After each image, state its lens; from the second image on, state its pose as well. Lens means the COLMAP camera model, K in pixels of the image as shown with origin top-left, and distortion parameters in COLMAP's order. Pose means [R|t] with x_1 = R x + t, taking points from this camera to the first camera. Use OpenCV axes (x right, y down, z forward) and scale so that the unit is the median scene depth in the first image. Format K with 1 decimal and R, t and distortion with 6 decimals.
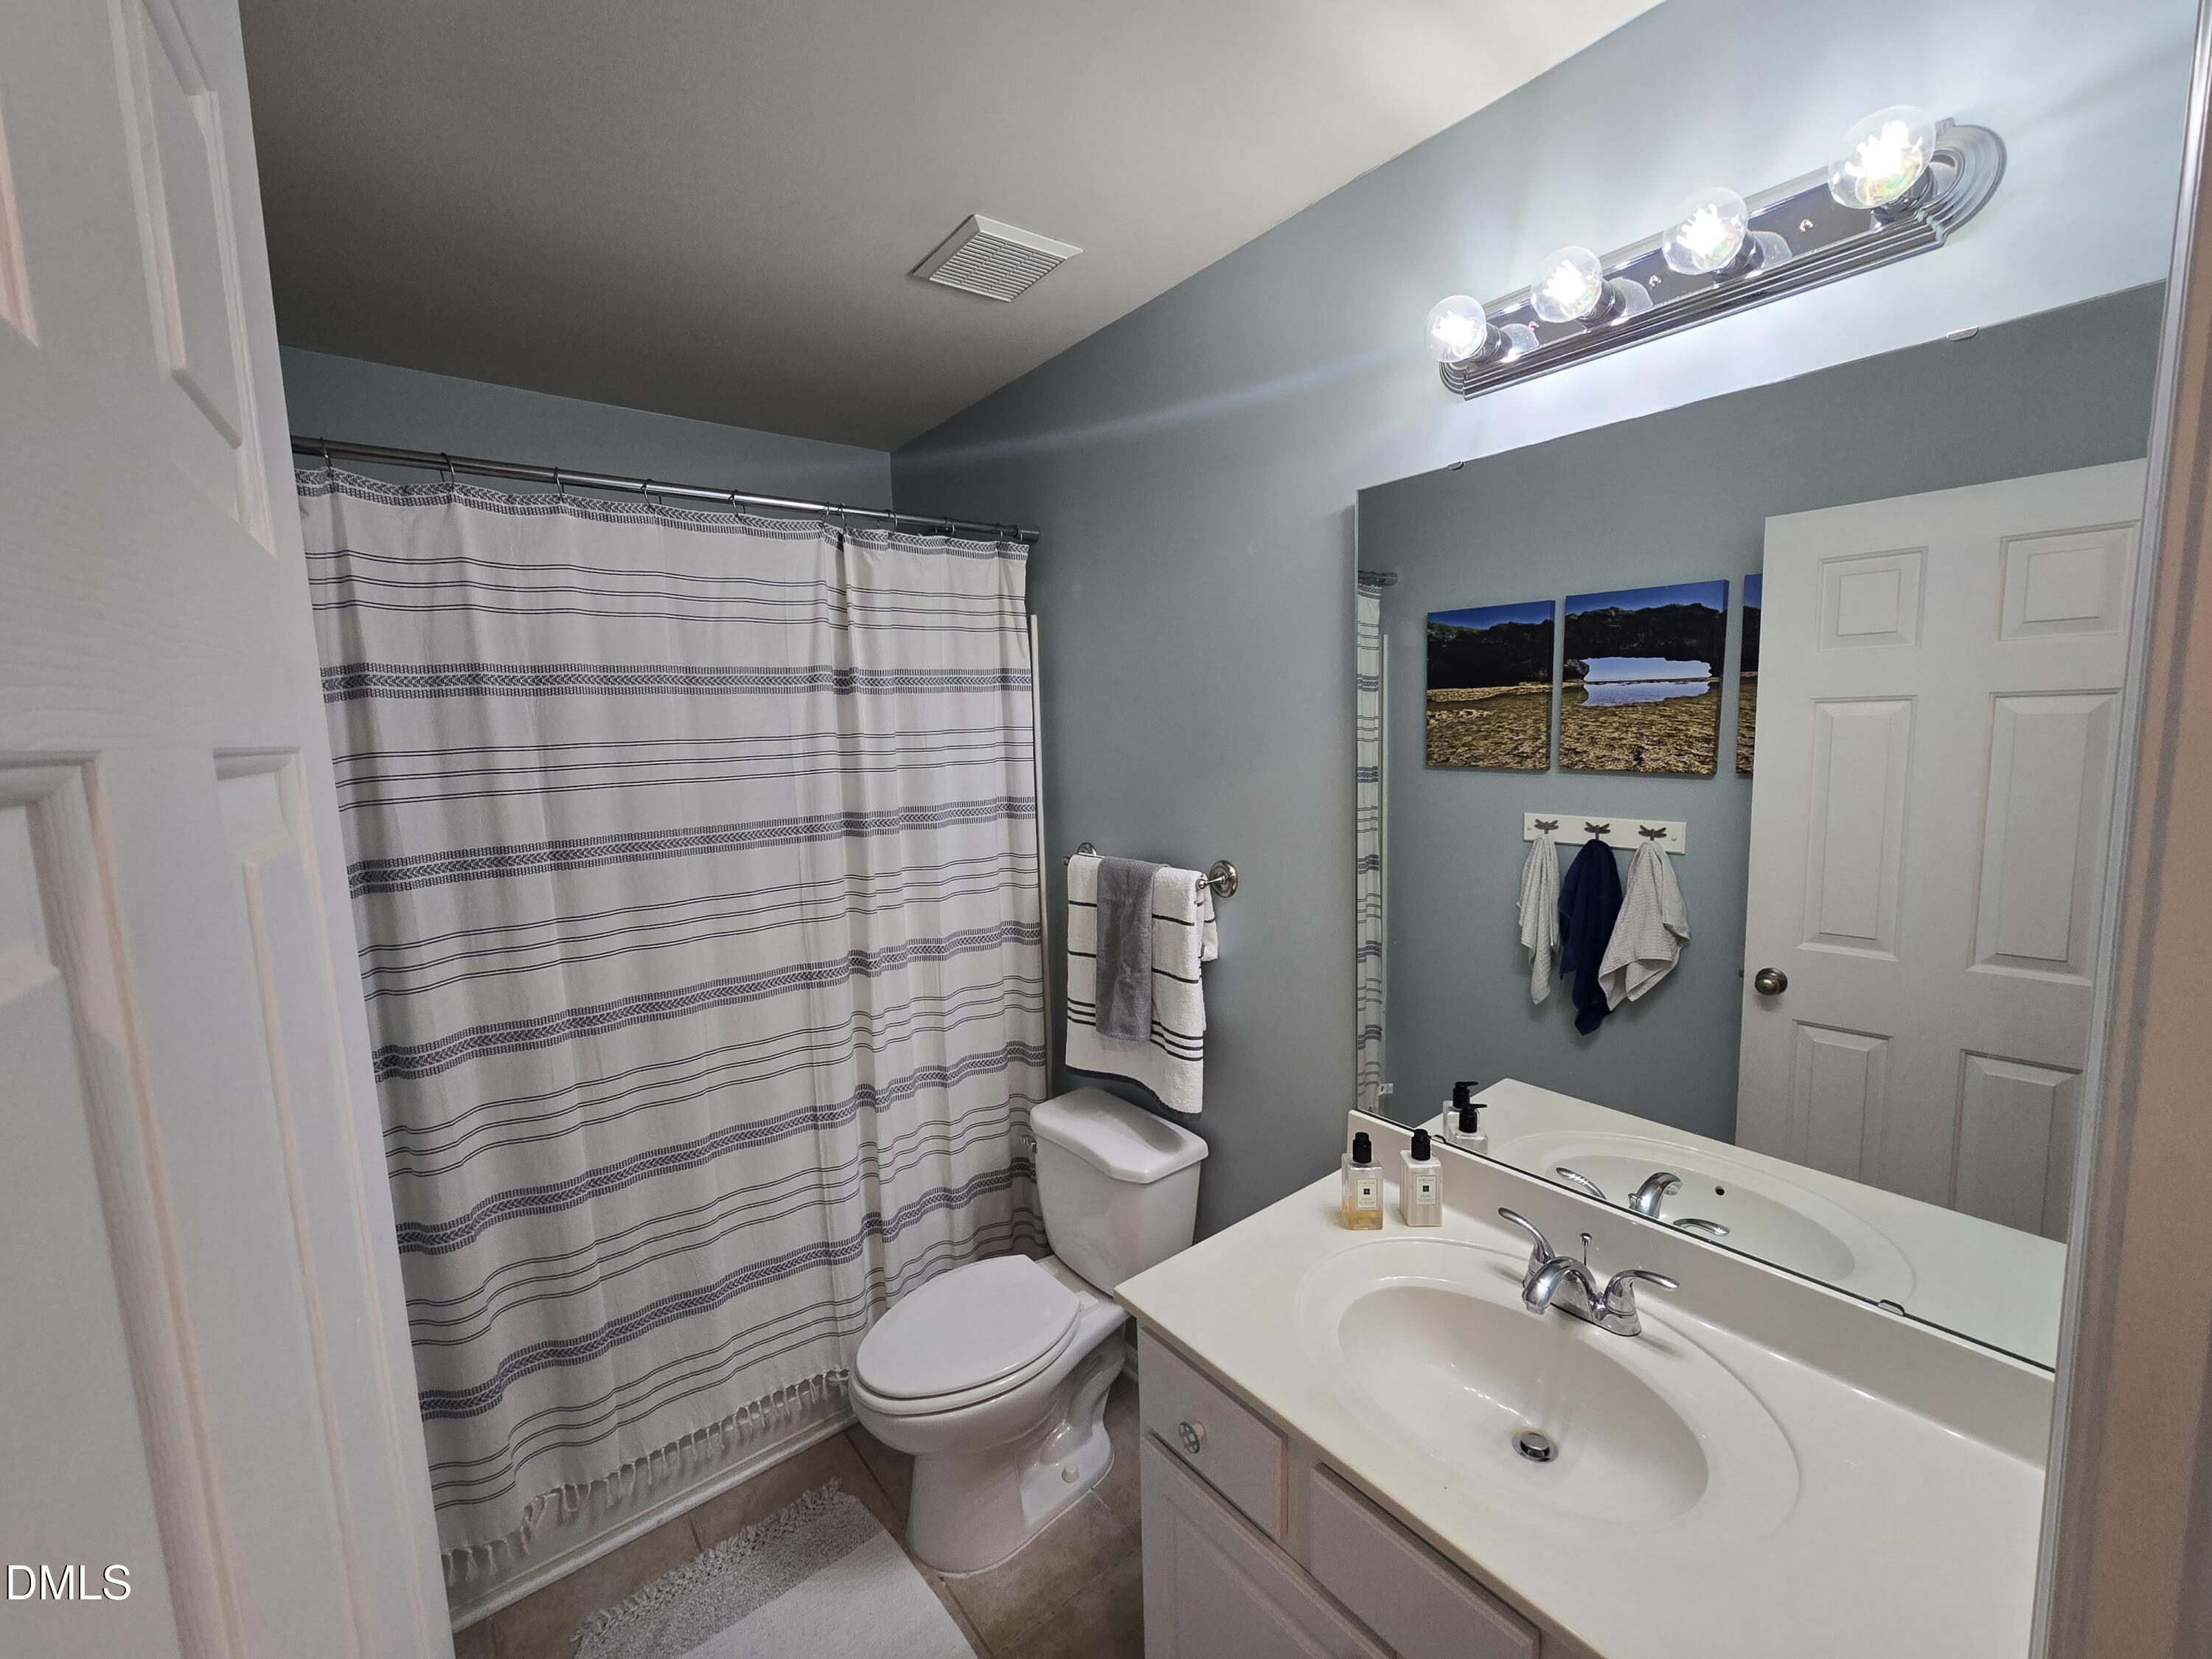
lens RADIAL K [[903.1, 0, 1107.3], [0, 903.1, 833.6], [0, 0, 1]] dist [-0.001960, 0.001085]
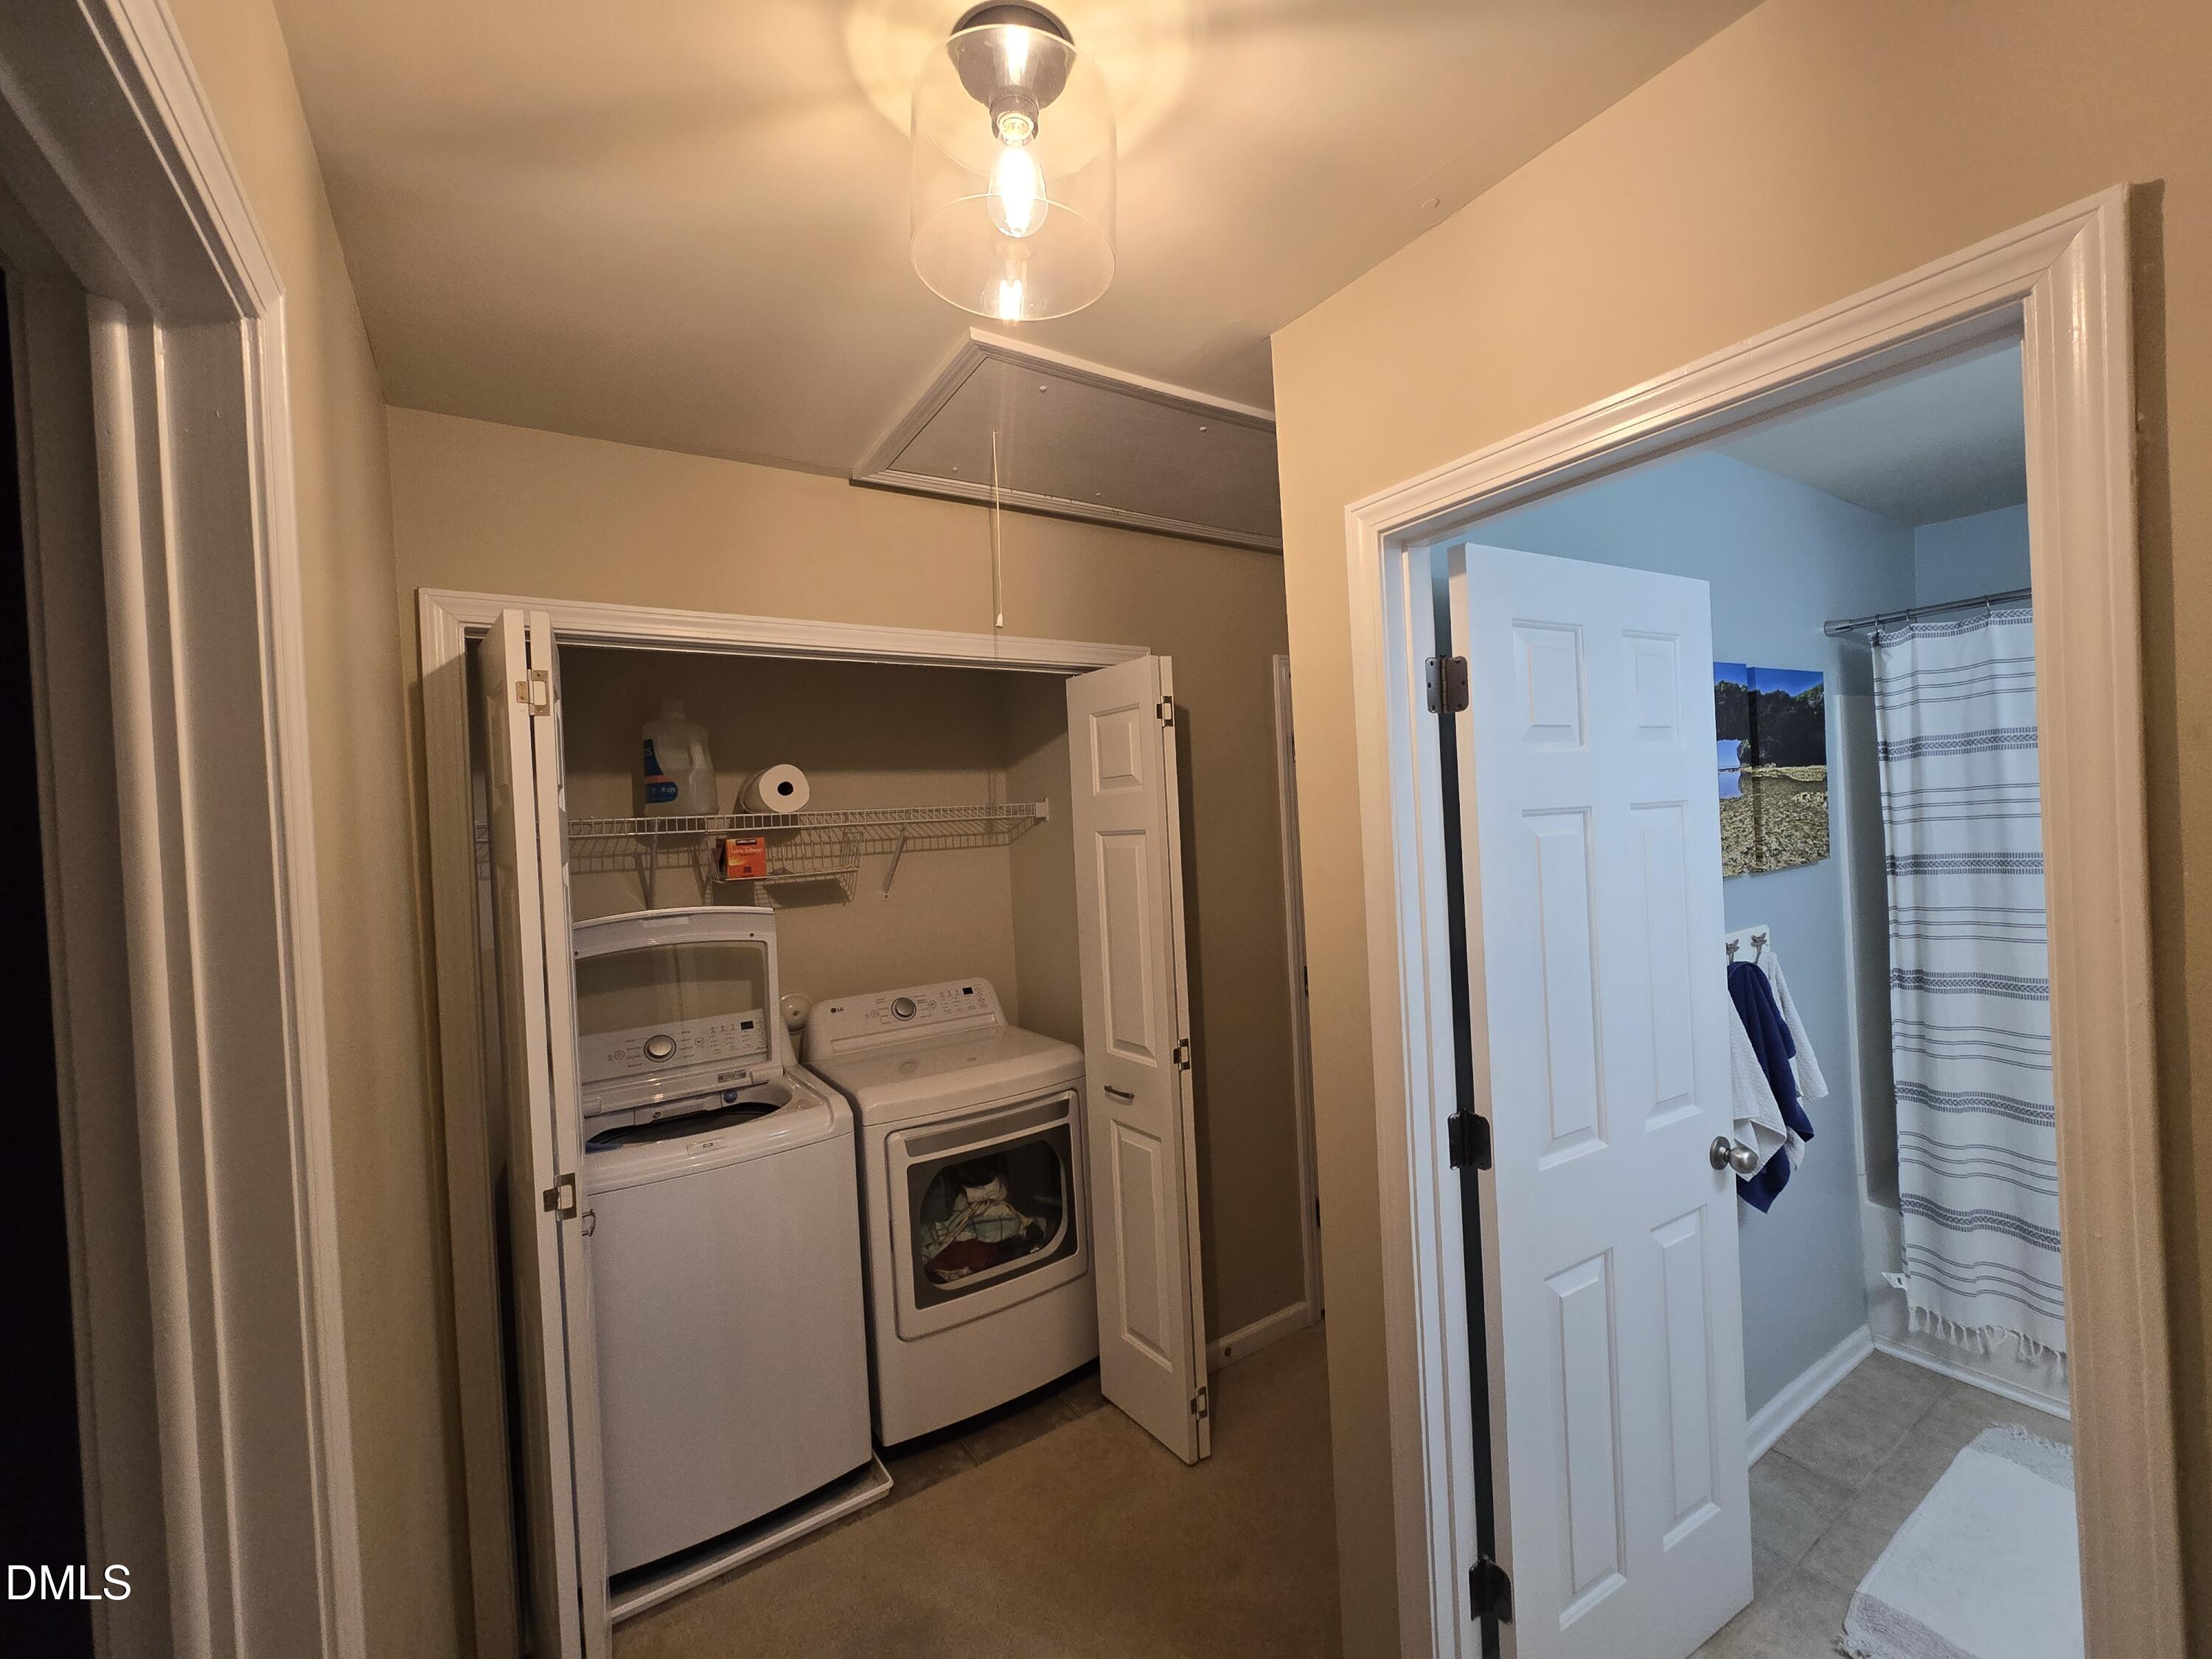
lens RADIAL K [[903.1, 0, 1107.0], [0, 903.1, 832.4], [0, 0, 1]] dist [-0.001960, 0.001085]
pose [[-0.094027, 0.045464, -0.994531, 0.934826], [-0.063646, 0.996639, 0.051578, -0.001236], [0.993533, 0.068148, -0.090817, -0.316221]]
